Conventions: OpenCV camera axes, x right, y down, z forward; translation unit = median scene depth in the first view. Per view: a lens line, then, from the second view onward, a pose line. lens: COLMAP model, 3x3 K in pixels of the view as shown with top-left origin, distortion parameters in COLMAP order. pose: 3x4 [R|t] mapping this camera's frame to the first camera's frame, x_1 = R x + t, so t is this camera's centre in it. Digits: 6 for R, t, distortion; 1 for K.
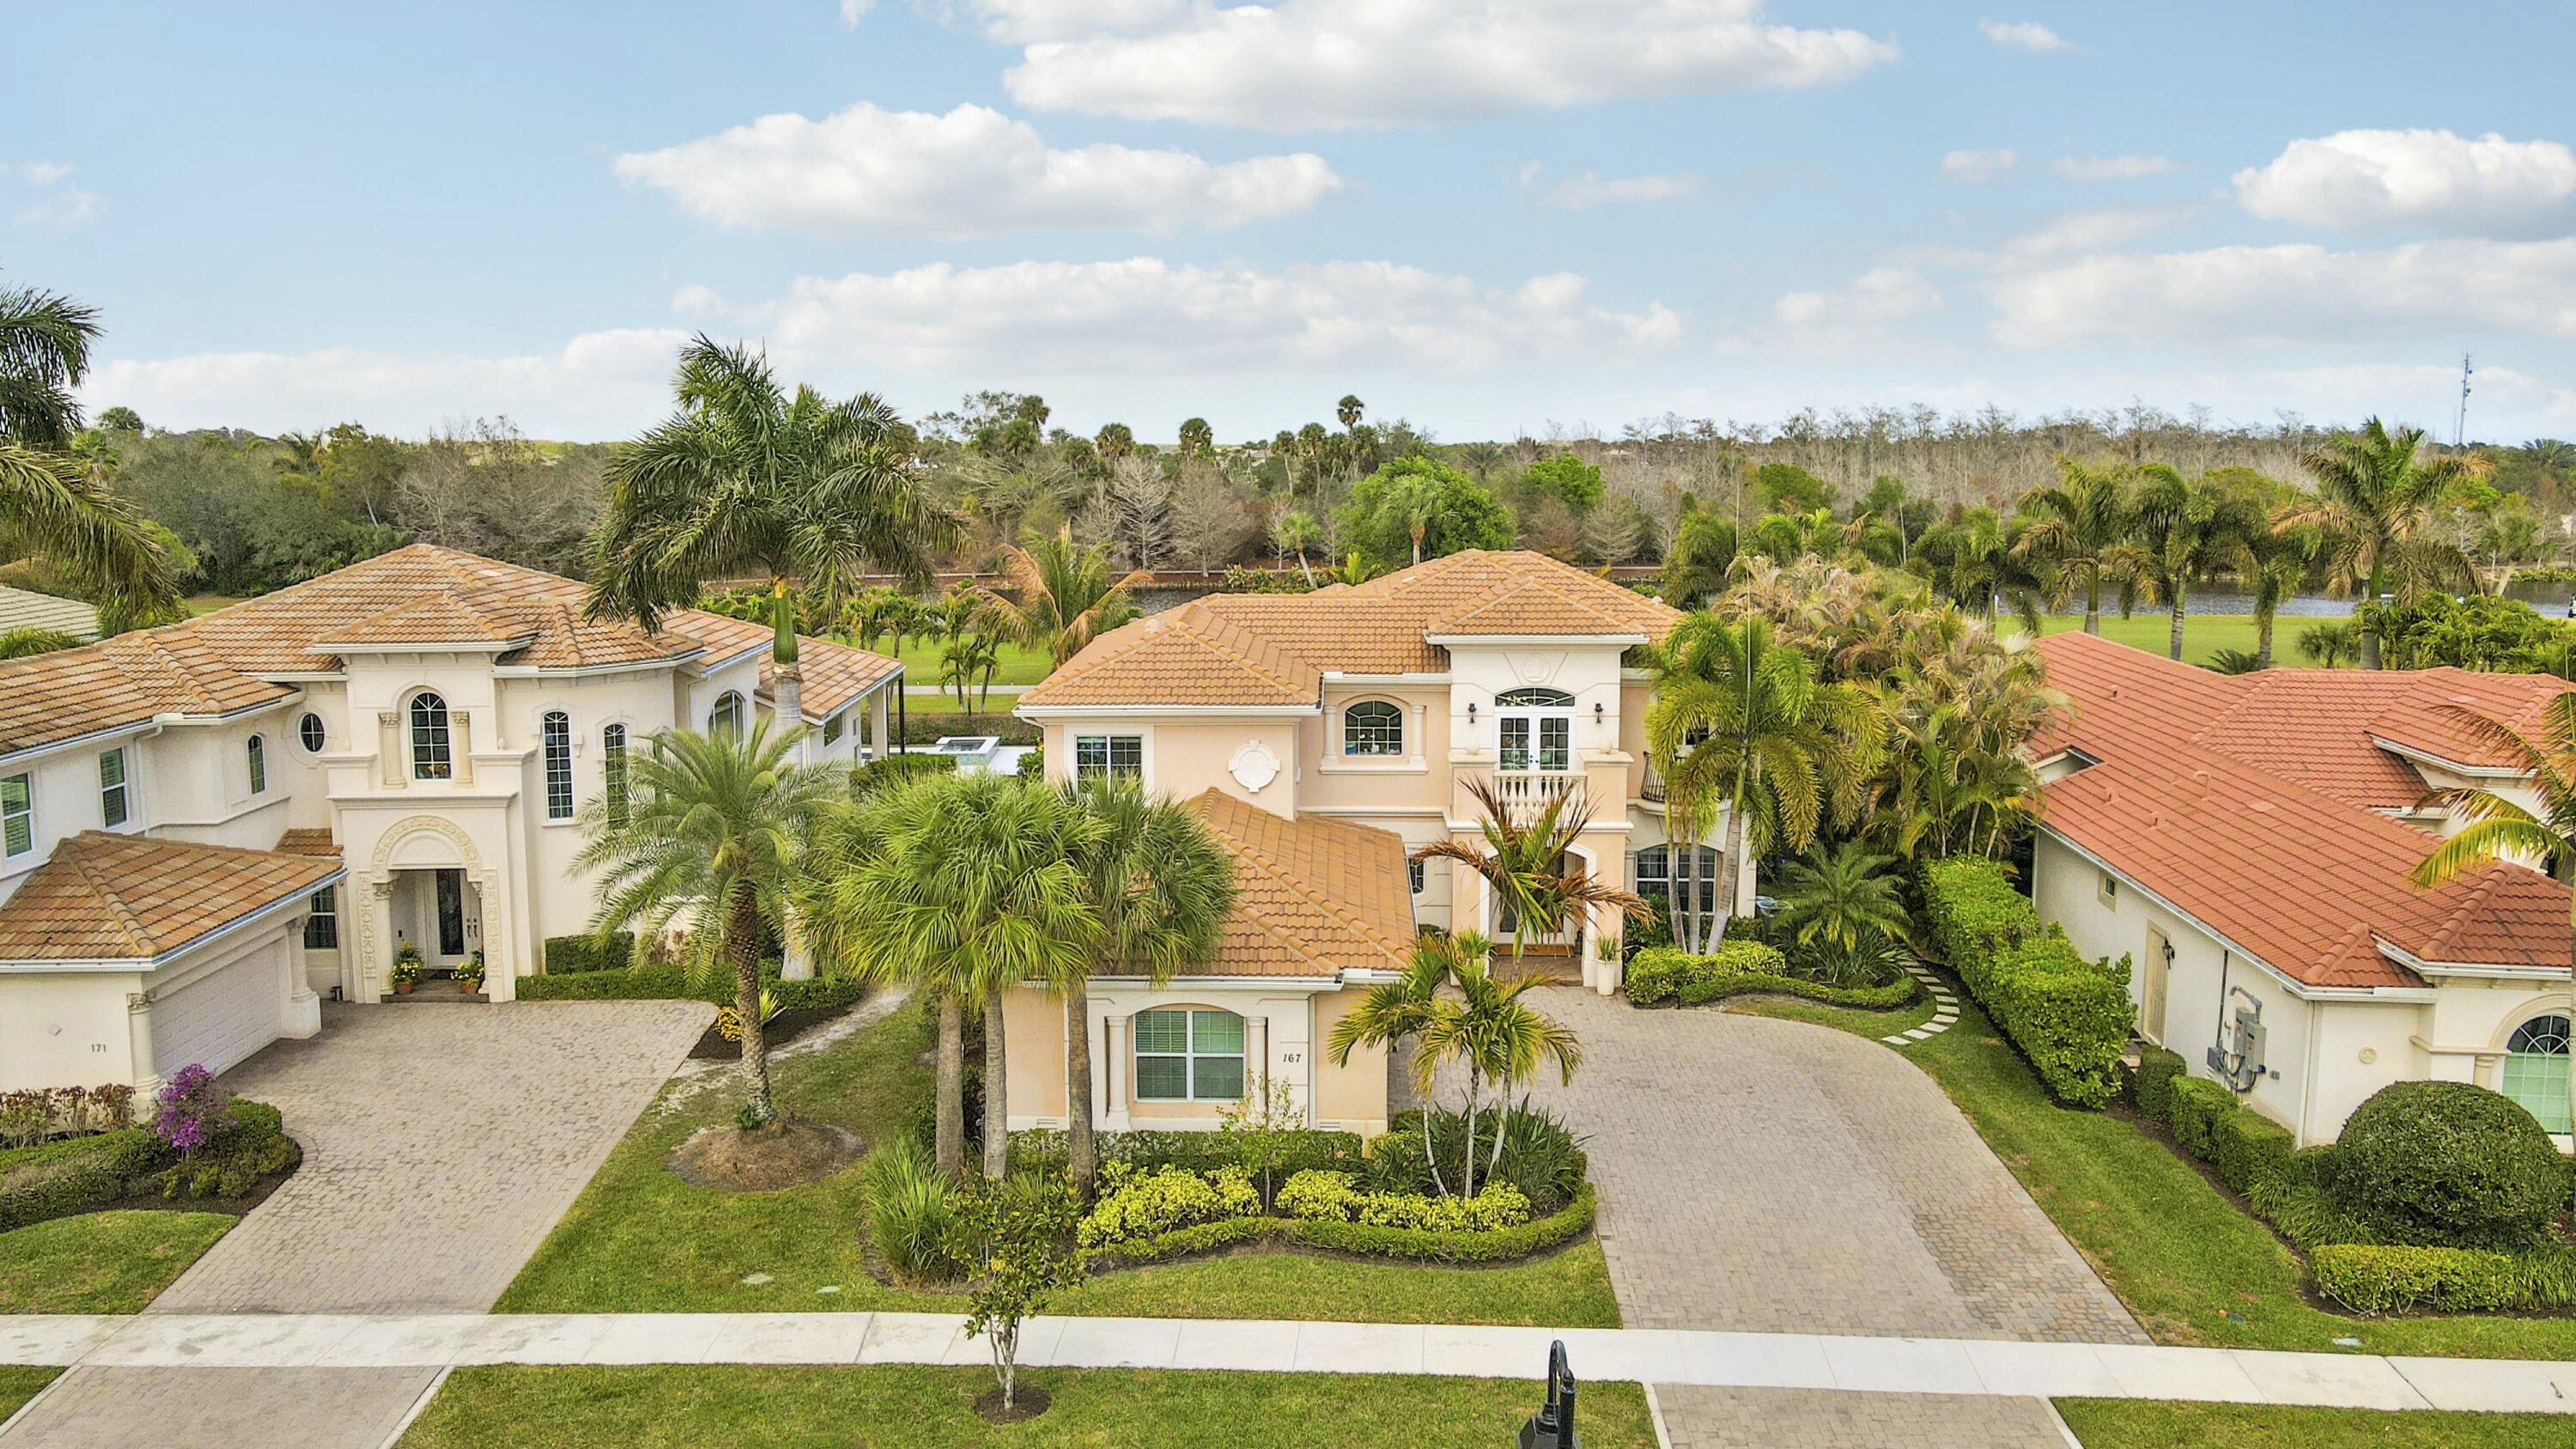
lens RADIAL K [[1844.3, 0, 1292.3], [0, 1844.3, 698.3], [0, 0, 1]] dist [0.020160, -0.003081]
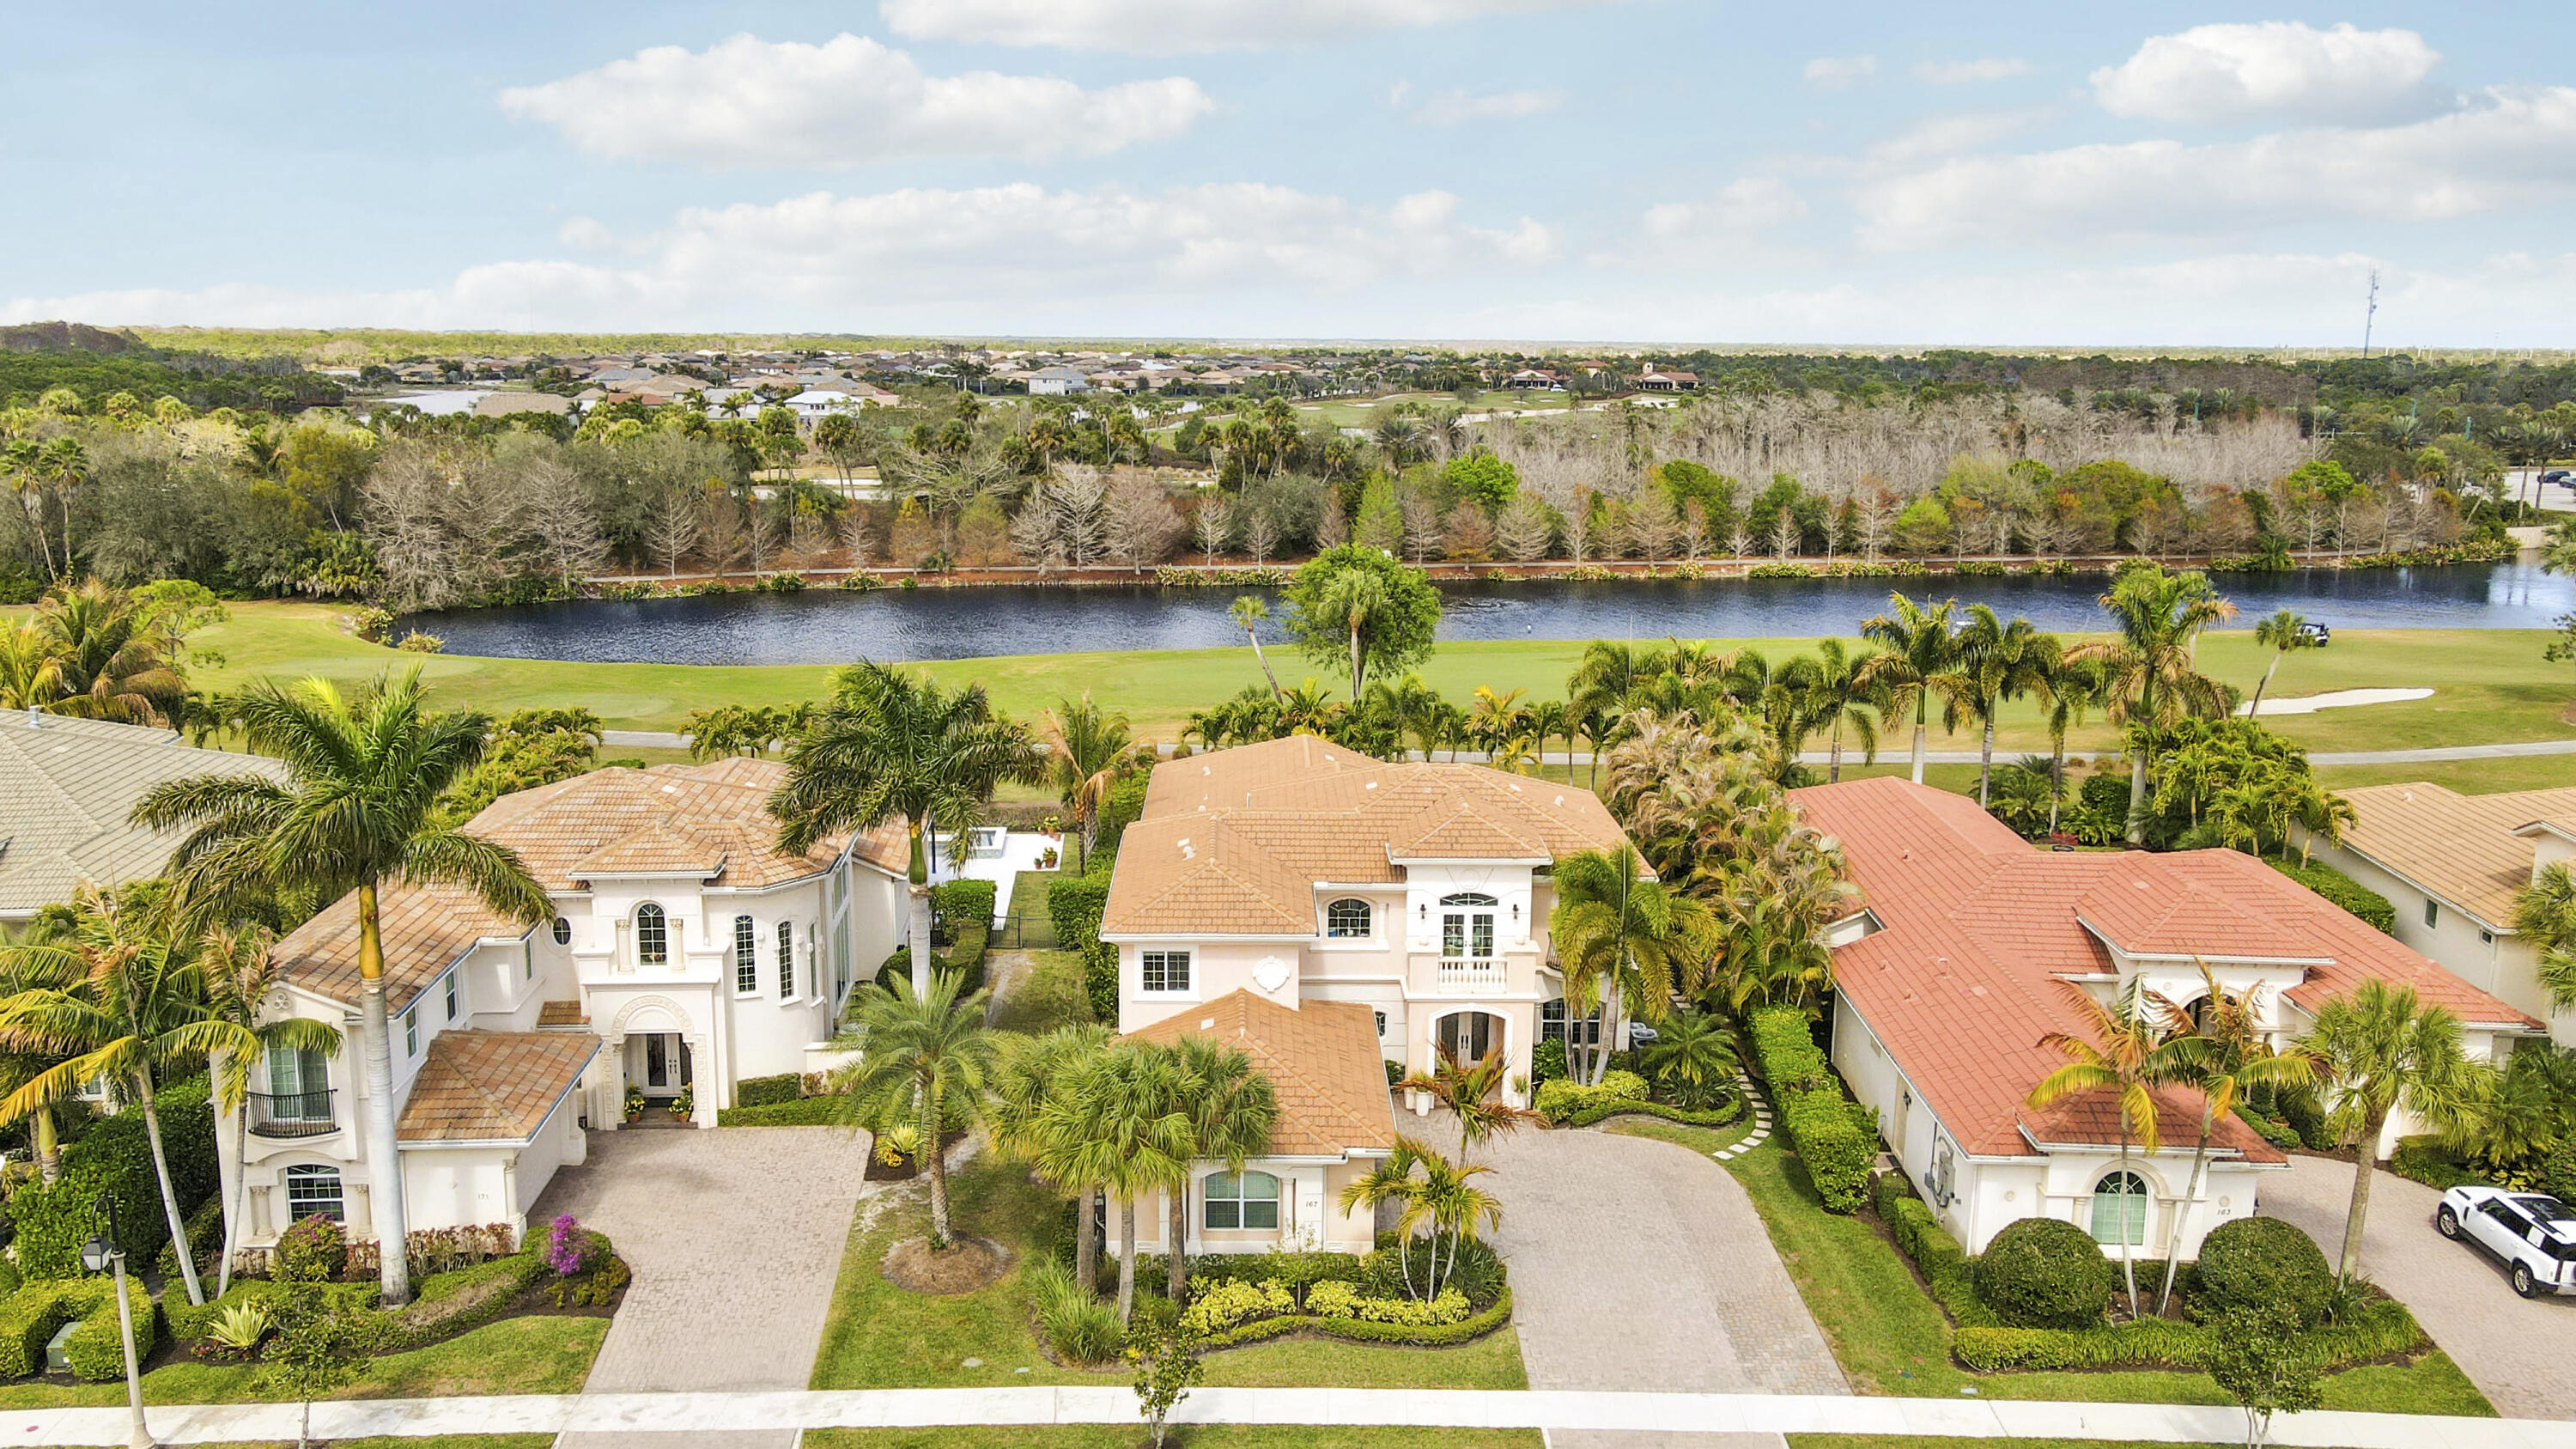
lens RADIAL K [[1897.5, 0, 1288.0], [0, 1897.5, 724.5], [0, 0, 1]] dist [0.004353, 0.016213]
pose [[0.998770, 0.001036, 0.049564, -0.084423], [-0.004019, 0.998183, 0.060116, -0.250063], [-0.049412, -0.060242, 0.996960, -0.446539]]
